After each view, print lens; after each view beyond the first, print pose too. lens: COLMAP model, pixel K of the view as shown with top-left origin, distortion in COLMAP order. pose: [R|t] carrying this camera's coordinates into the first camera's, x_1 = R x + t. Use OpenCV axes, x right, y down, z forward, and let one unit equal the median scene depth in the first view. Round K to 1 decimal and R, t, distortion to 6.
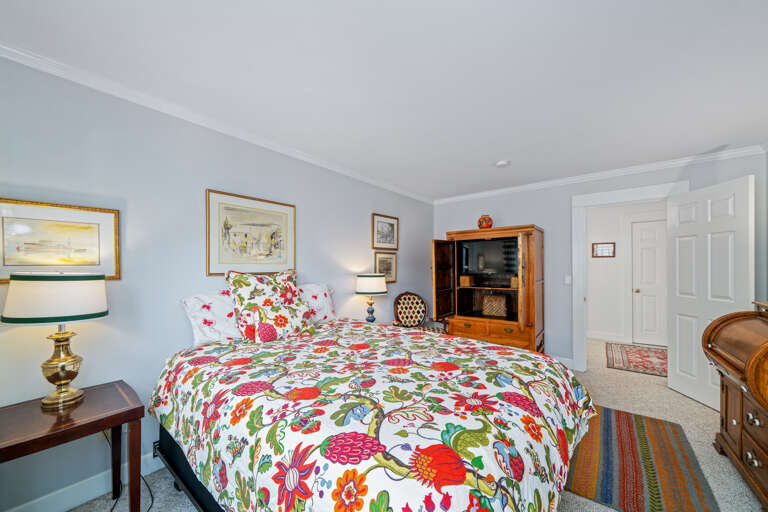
lens RADIAL K [[275.6, 0, 386.2], [0, 275.6, 261.8], [0, 0, 1]] dist [-0.000487, -0.000042]
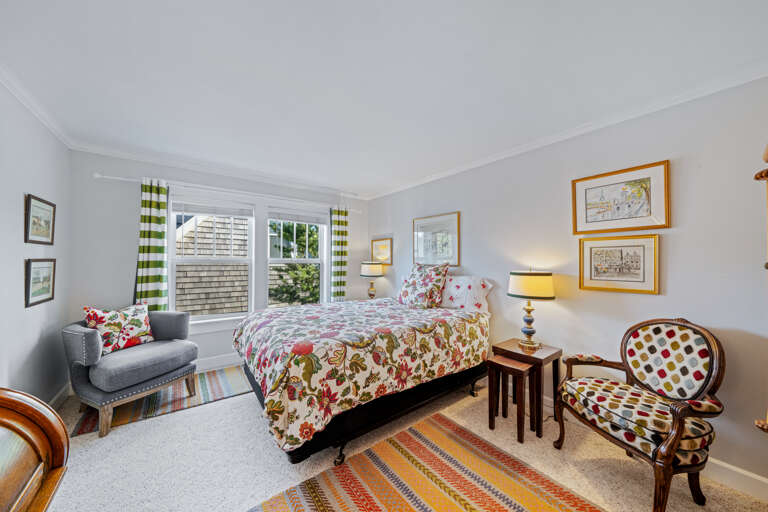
lens RADIAL K [[275.6, 0, 386.2], [0, 275.6, 261.8], [0, 0, 1]] dist [-0.000487, -0.000042]
pose [[-0.231814, -0.009297, -0.972716, 0.679590], [-0.003378, 0.999956, -0.008753, 0.024369], [0.972754, 0.001257, -0.231835, 0.707978]]
